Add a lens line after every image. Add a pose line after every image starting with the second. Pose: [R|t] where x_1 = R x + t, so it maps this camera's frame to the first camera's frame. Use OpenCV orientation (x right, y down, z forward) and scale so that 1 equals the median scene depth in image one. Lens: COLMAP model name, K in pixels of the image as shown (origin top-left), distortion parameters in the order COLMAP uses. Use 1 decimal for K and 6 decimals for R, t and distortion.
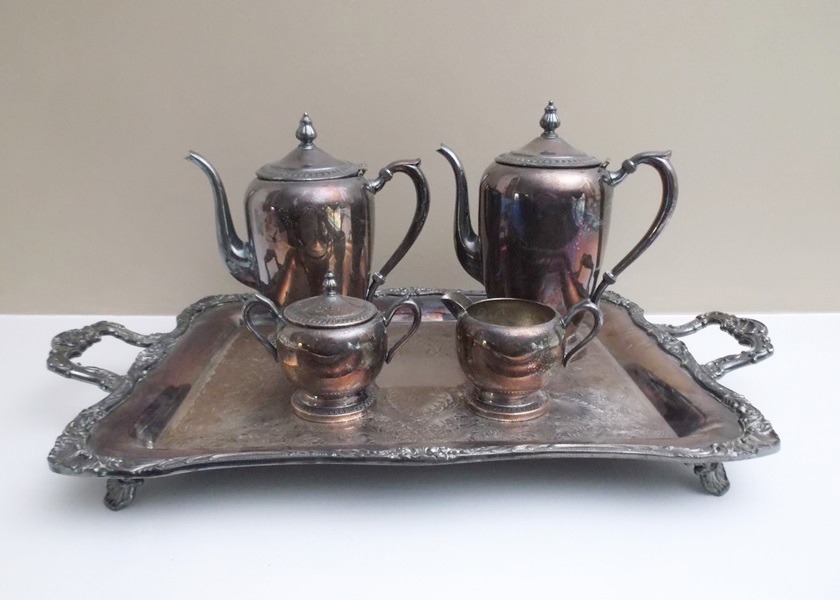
lens RADIAL K [[657.7, 0, 420.0], [0, 657.7, 300.0], [0, 0, 1]] dist [-0.016834, -0.002955]
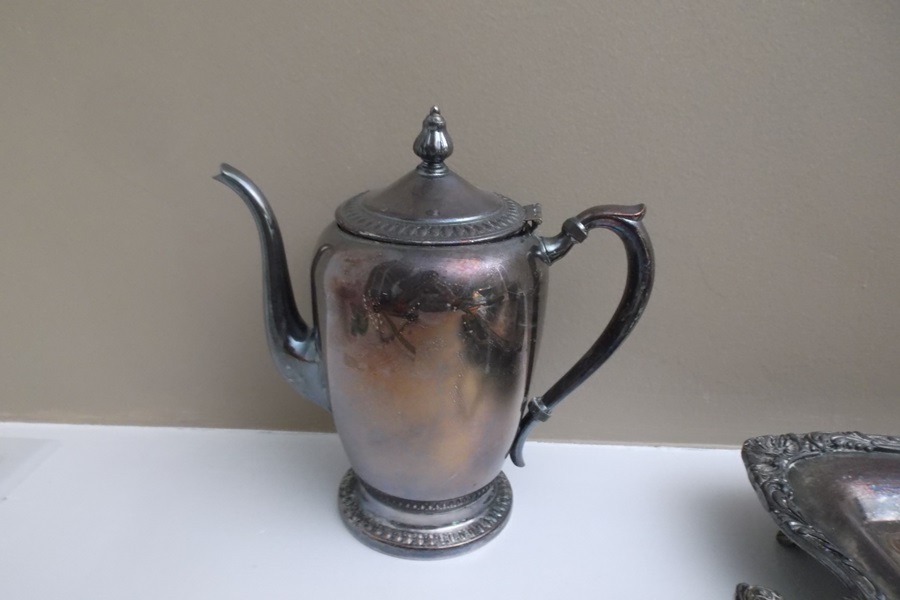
lens RADIAL K [[661.8, 0, 447.7], [0, 661.8, 298.1], [0, 0, 1]] dist [-0.003456, -0.002916]
pose [[0.981728, 0.101428, -0.161005, -0.065358], [-0.094605, 0.994283, 0.049513, -0.163073], [0.165107, -0.033376, 0.985711, 0.484859]]
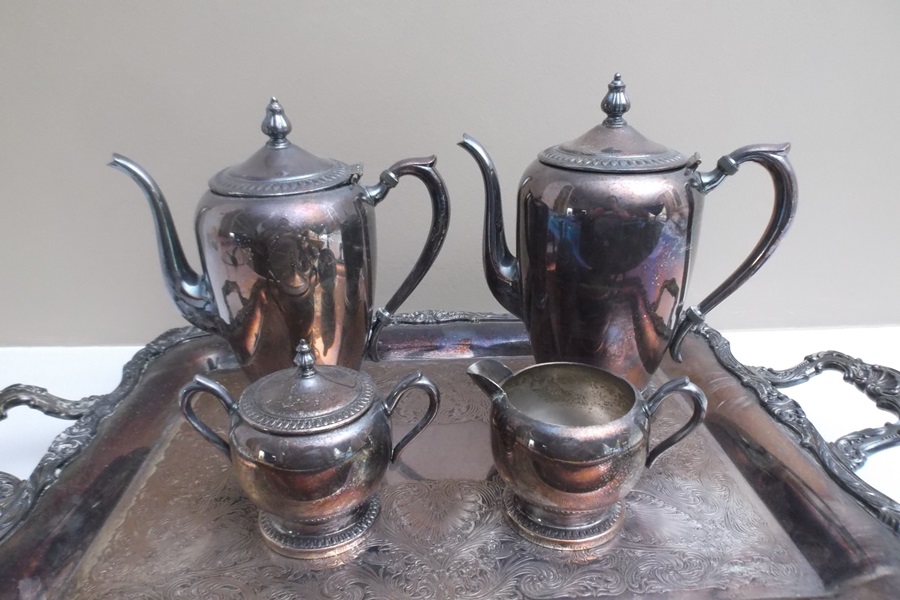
lens RADIAL K [[661.8, 0, 447.7], [0, 661.8, 298.1], [0, 0, 1]] dist [-0.003456, -0.002916]
pose [[0.999760, -0.021695, 0.003015, 0.008851], [0.021475, 0.997972, 0.059928, -0.107375], [-0.004309, -0.059849, 0.998198, 0.270067]]
